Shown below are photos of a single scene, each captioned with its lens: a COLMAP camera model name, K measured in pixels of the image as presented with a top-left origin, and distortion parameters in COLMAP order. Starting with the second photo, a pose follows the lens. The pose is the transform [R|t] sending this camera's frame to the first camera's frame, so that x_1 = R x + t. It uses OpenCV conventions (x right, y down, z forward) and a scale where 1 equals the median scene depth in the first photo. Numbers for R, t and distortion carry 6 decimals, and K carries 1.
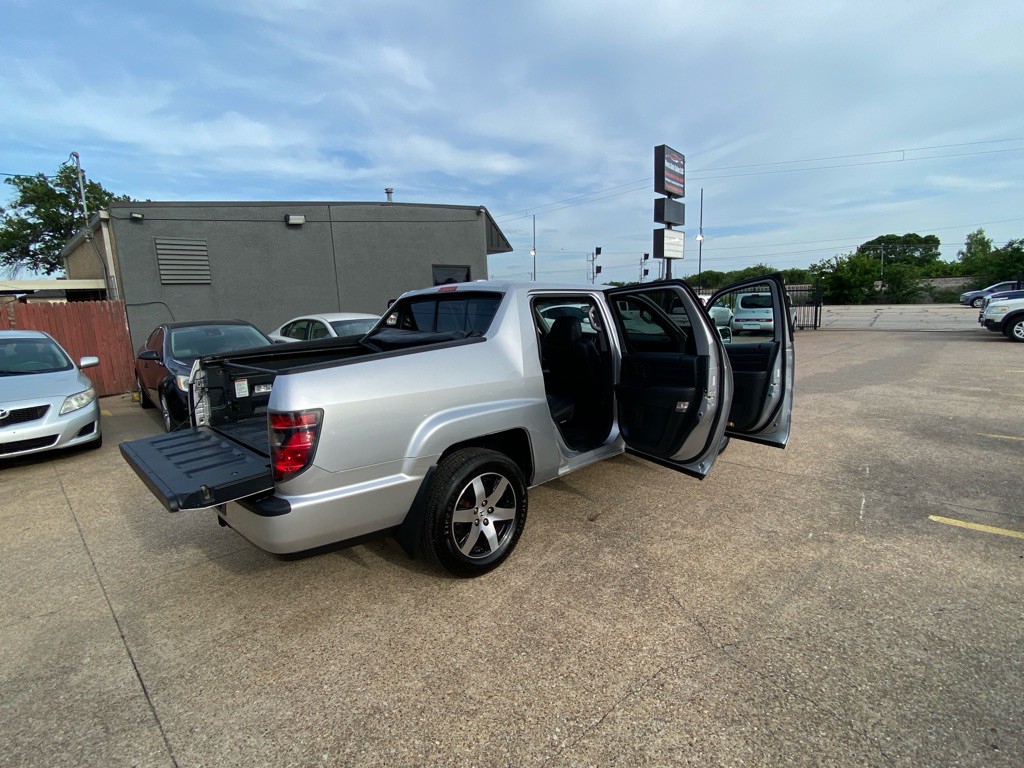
lens RADIAL K [[522.9, 0, 497.0], [0, 522.9, 381.1], [0, 0, 1]] dist [0.015205, -0.020857]
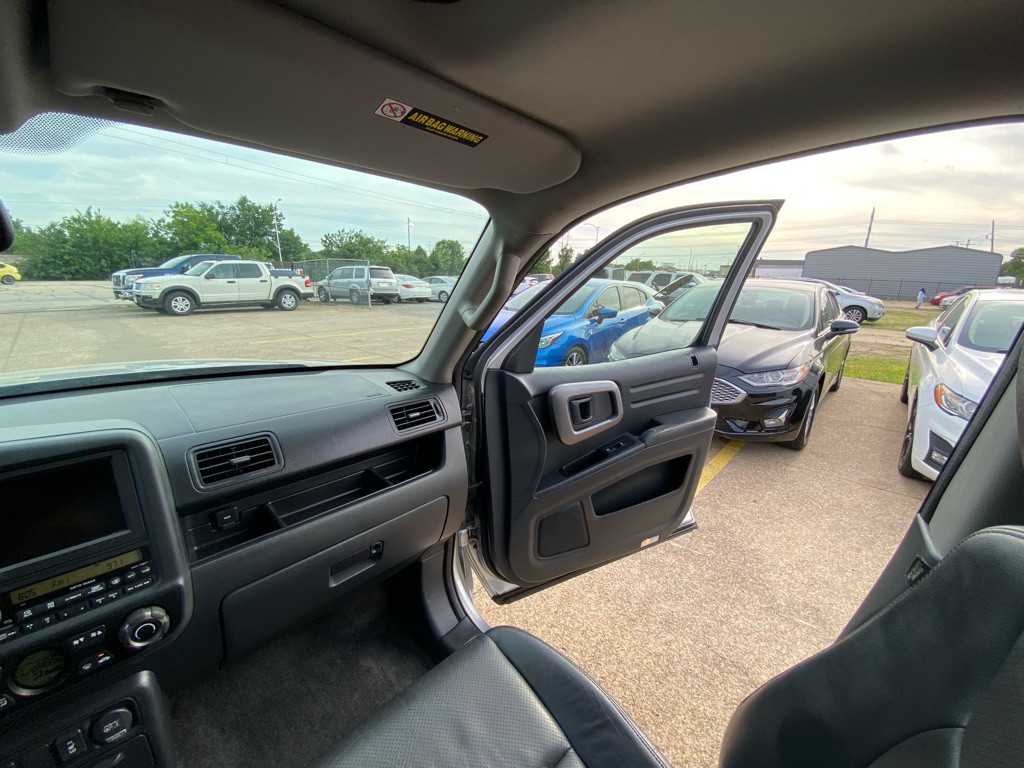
lens RADIAL K [[411.9, 0, 505.1], [0, 411.9, 387.4], [0, 0, 1]] dist [0.006847, -0.014729]
pose [[-0.081718, -0.217884, 0.972548, 0.077638], [0.115538, 0.967161, 0.226385, -0.076911], [-0.989936, 0.130866, -0.053860, 0.621996]]
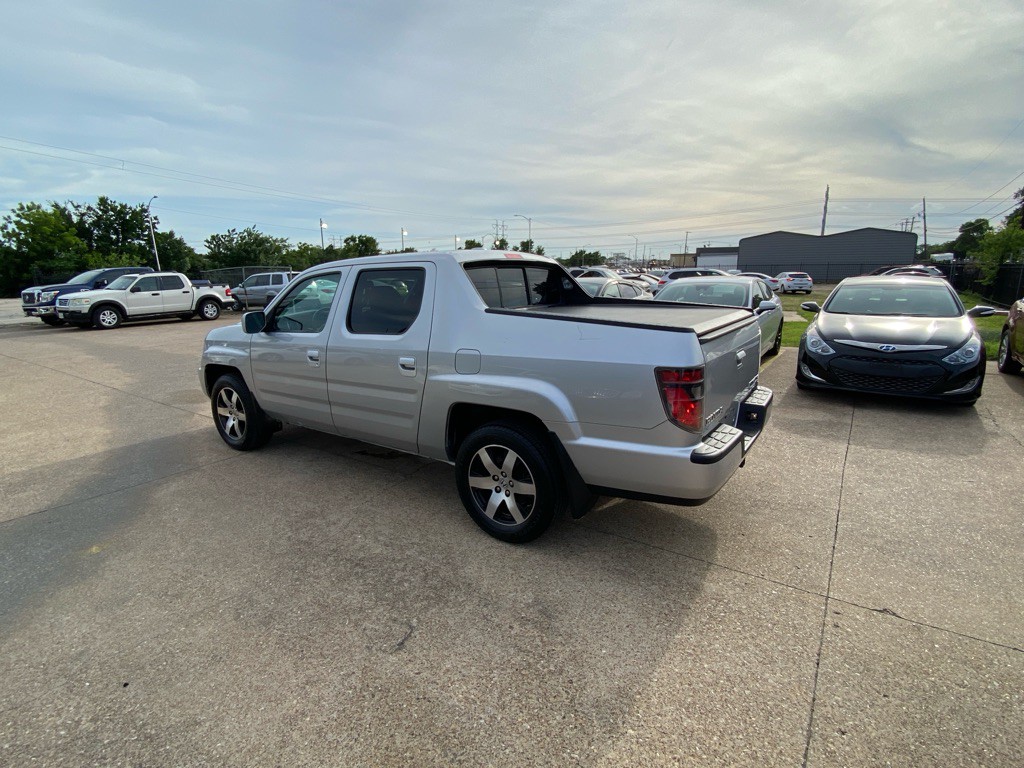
lens RADIAL K [[522.9, 0, 514.5], [0, 522.9, 384.2], [0, 0, 1]] dist [0.015205, -0.020857]
pose [[-0.230527, -0.155304, 0.960593, -0.566766], [0.155888, 0.968537, 0.193999, -0.069730], [-0.960498, 0.194467, -0.199064, 0.654140]]
